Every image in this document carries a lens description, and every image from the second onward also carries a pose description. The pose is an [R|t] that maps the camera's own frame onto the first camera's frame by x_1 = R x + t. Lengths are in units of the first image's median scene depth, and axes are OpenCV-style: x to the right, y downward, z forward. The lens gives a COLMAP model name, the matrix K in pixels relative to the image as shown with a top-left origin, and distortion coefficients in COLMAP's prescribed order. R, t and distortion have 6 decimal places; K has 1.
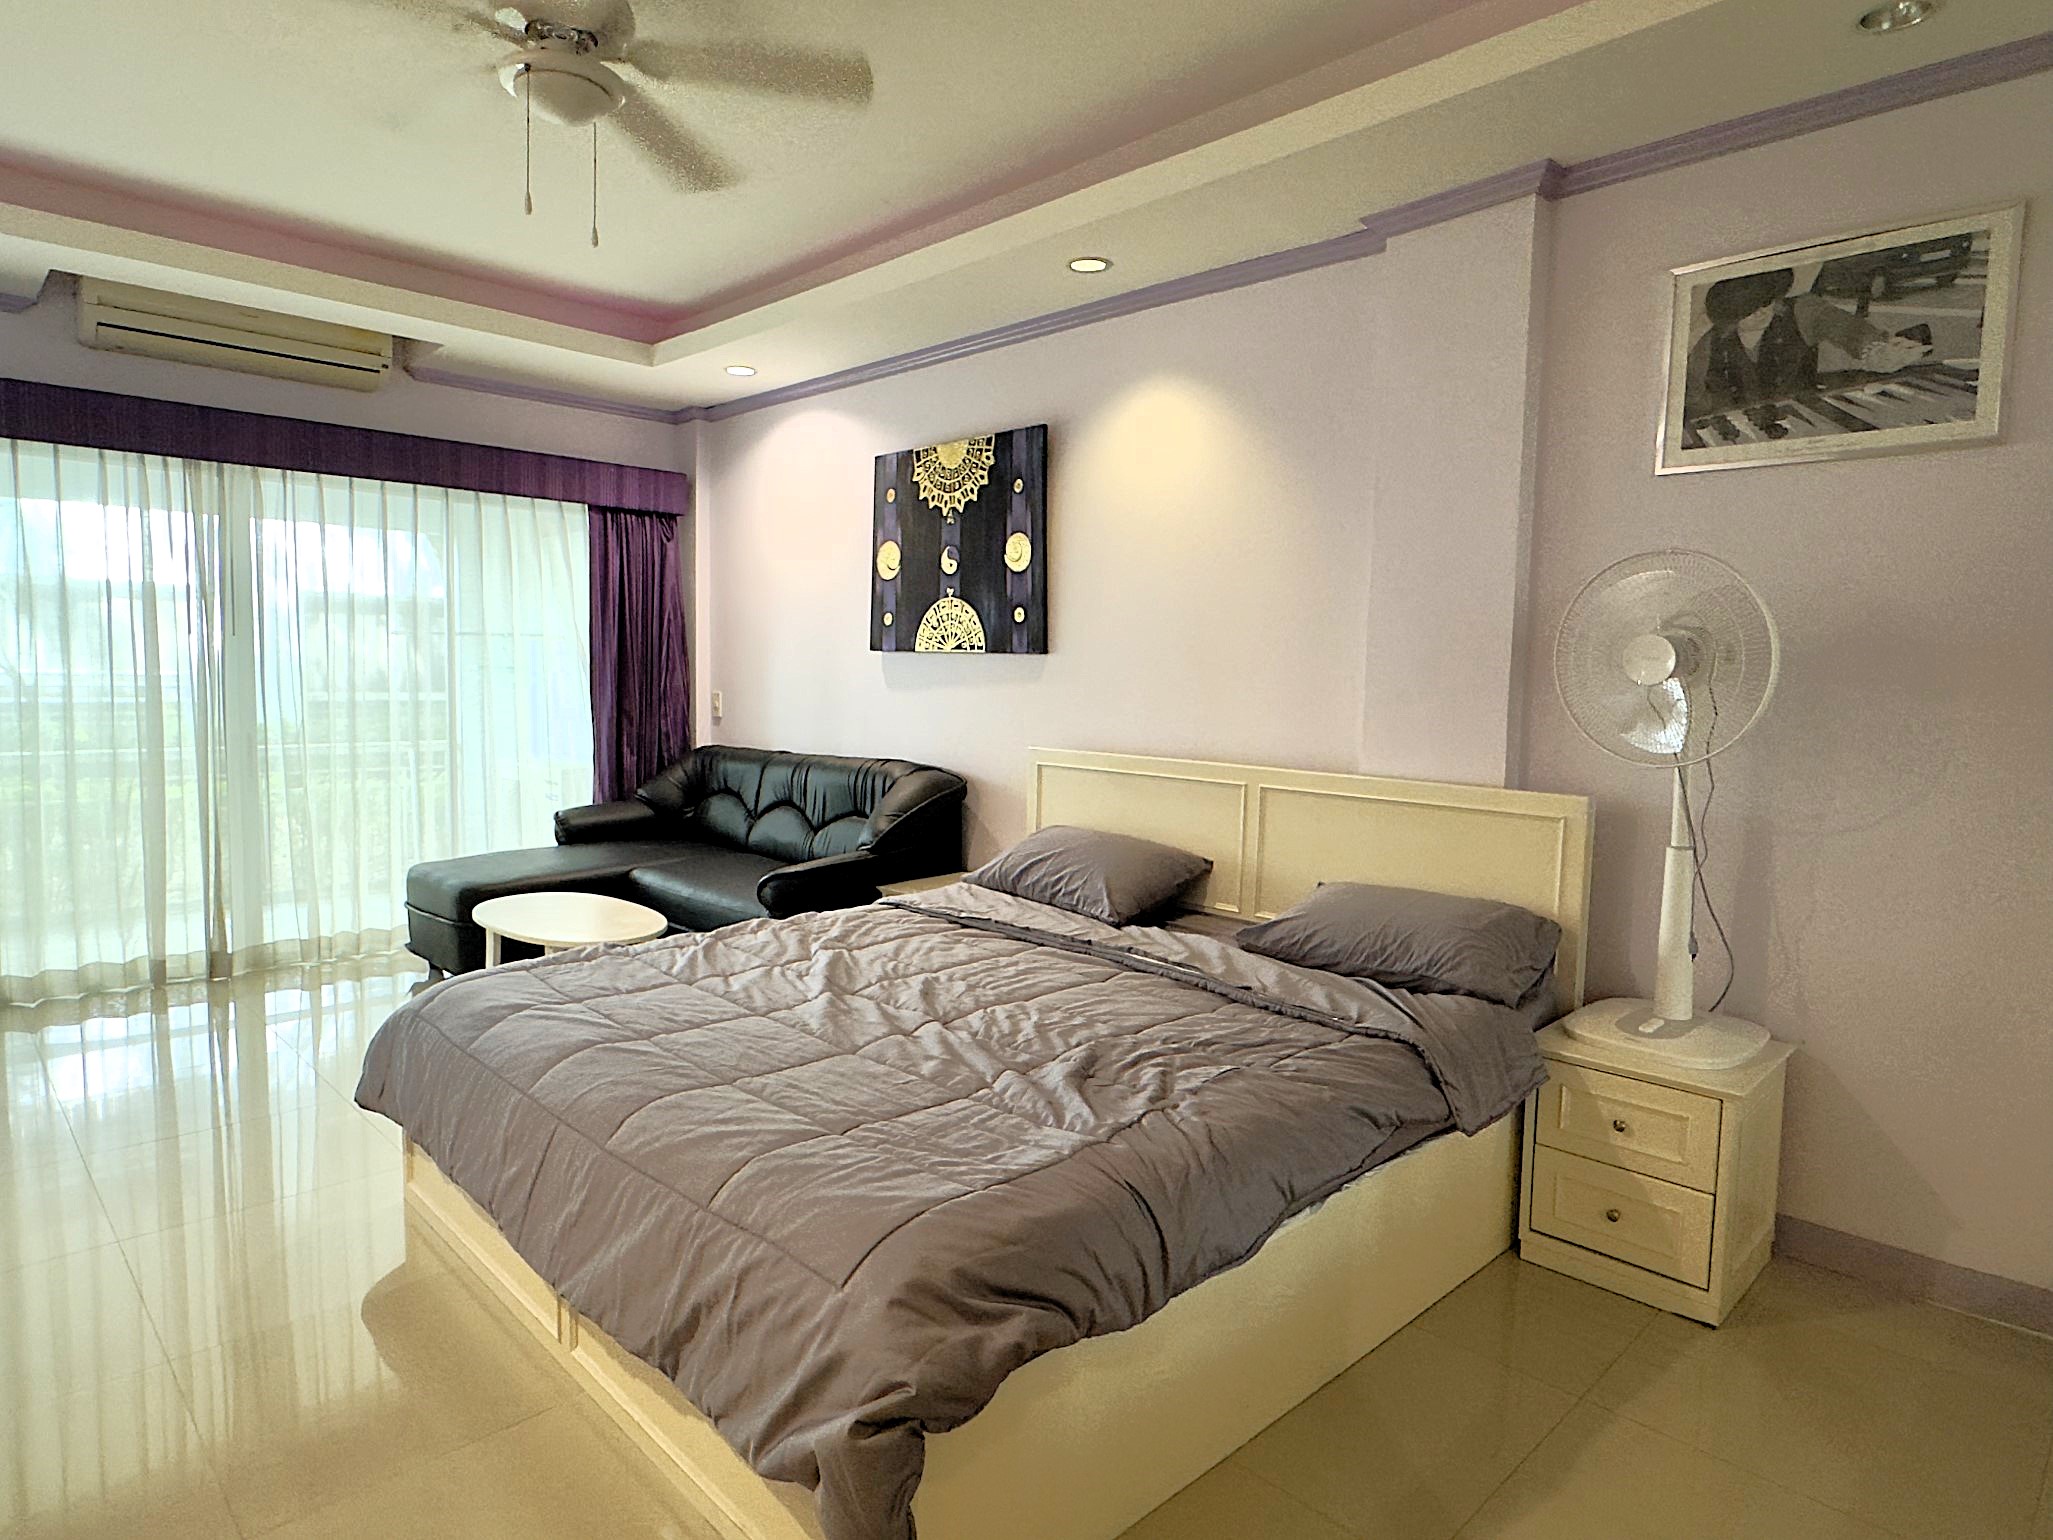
lens RADIAL K [[1175.4, 0, 1010.4], [0, 1175.4, 767.6], [0, 0, 1]] dist [-0.006995, 0.003846]
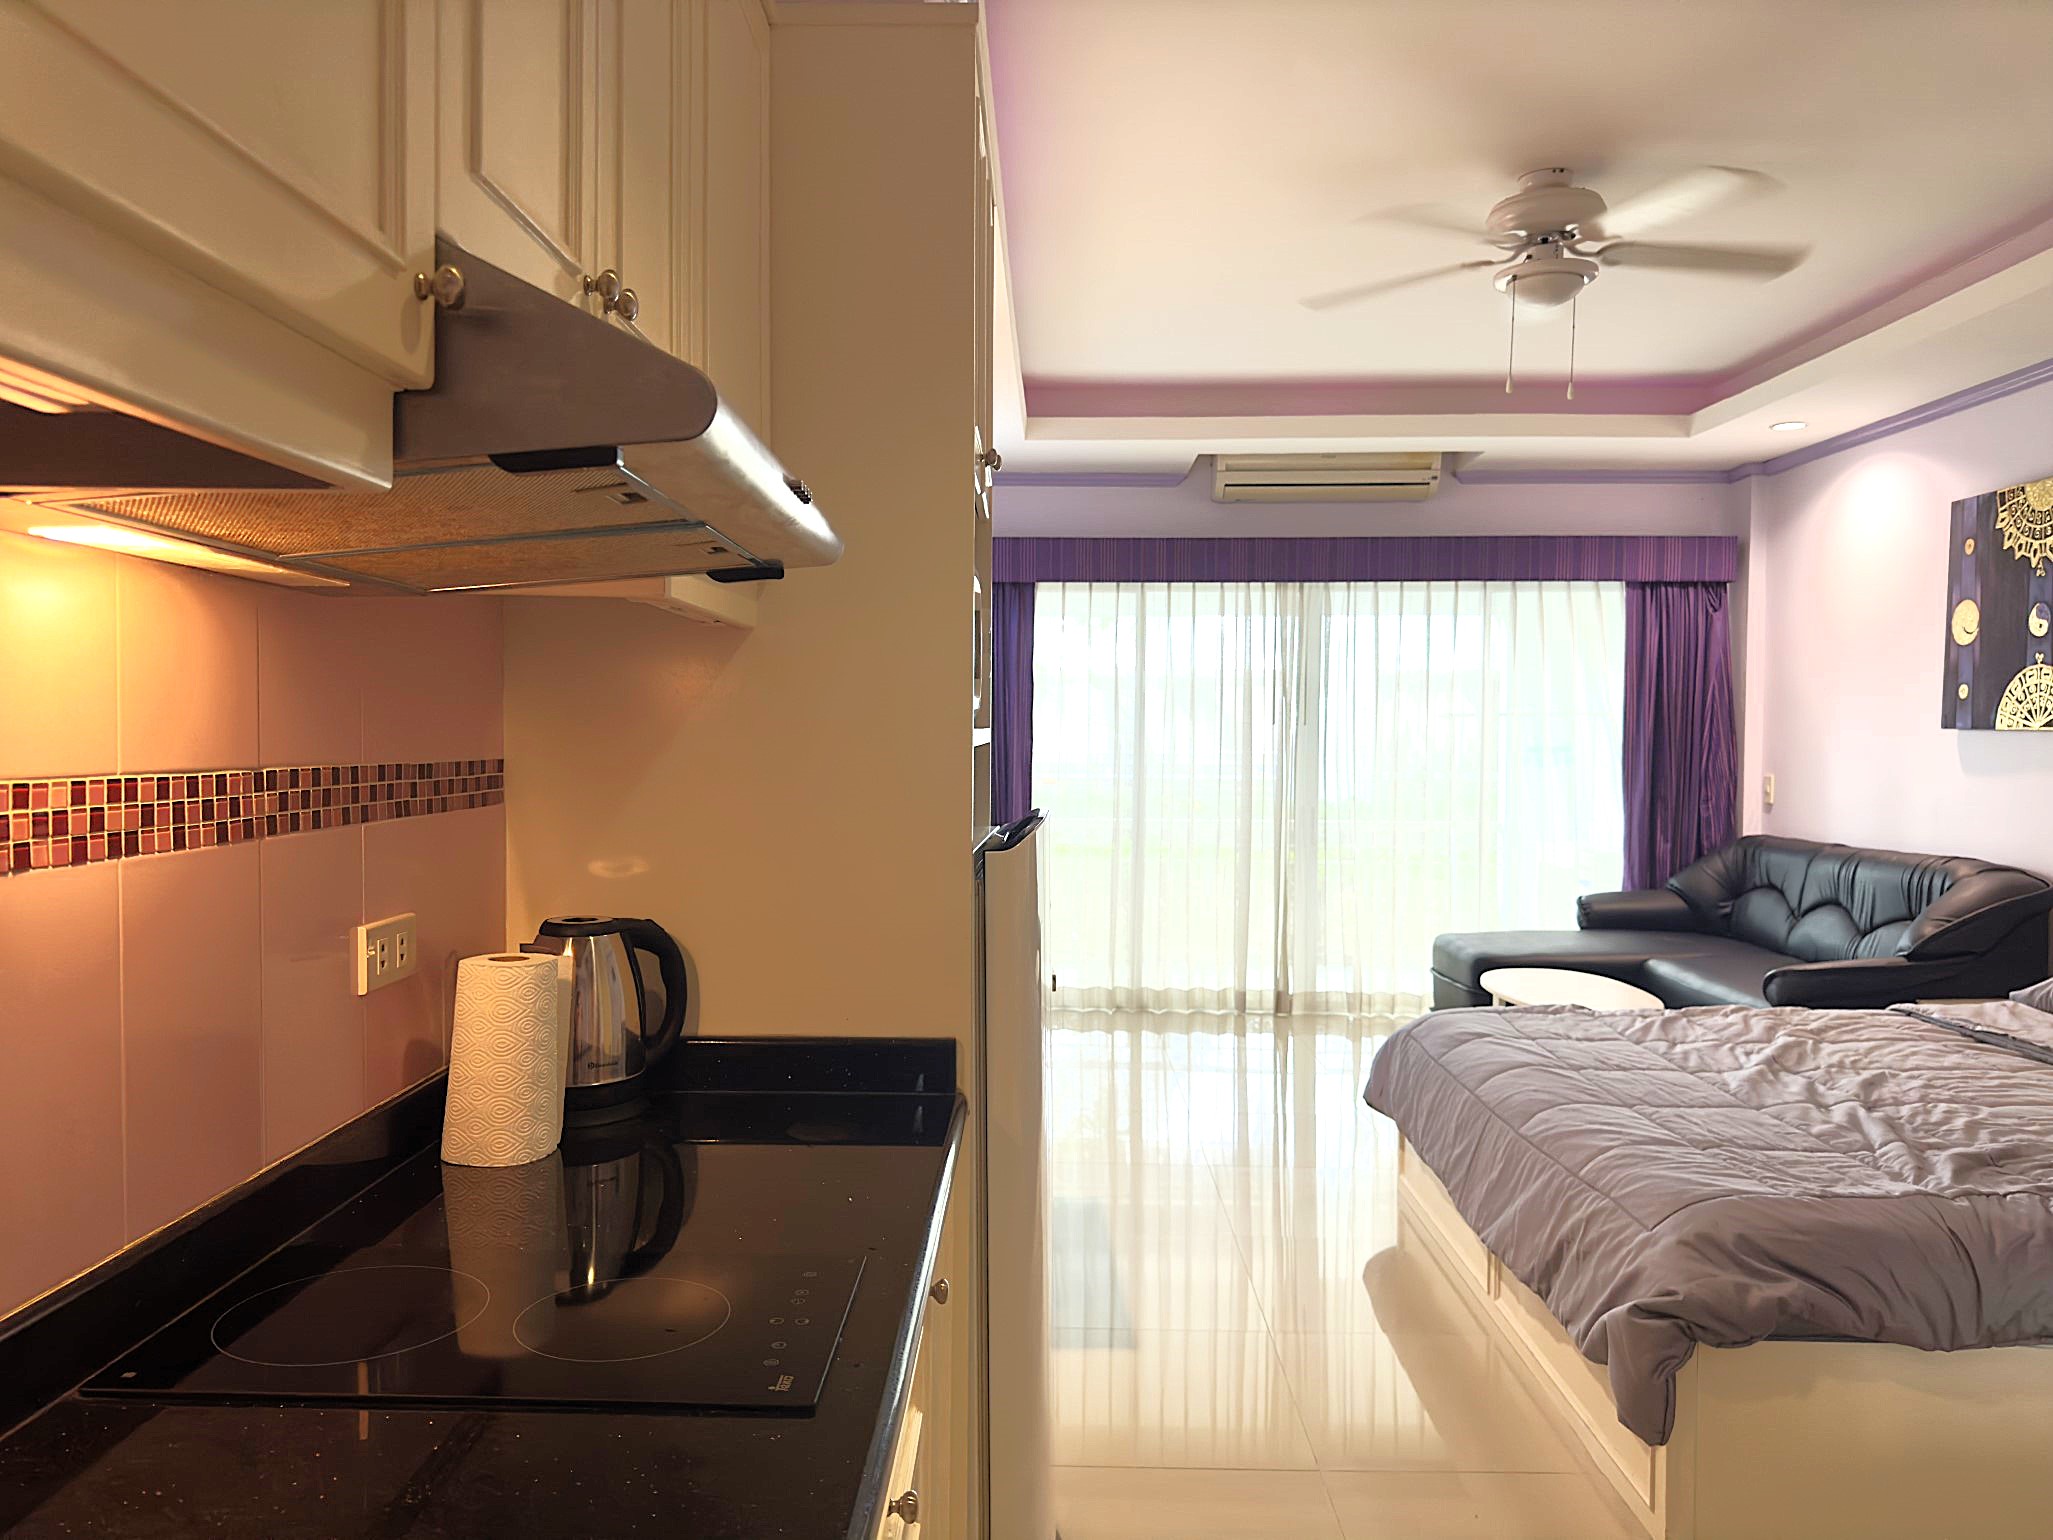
lens RADIAL K [[1452.6, 0, 1022.0], [0, 1452.6, 776.5], [0, 0, 1]] dist [0.029579, -0.039498]
pose [[0.706774, 0.008333, -0.707390, 0.179346], [-0.050606, 0.997965, -0.038805, 0.011227], [0.705627, 0.063225, 0.705757, -0.241750]]
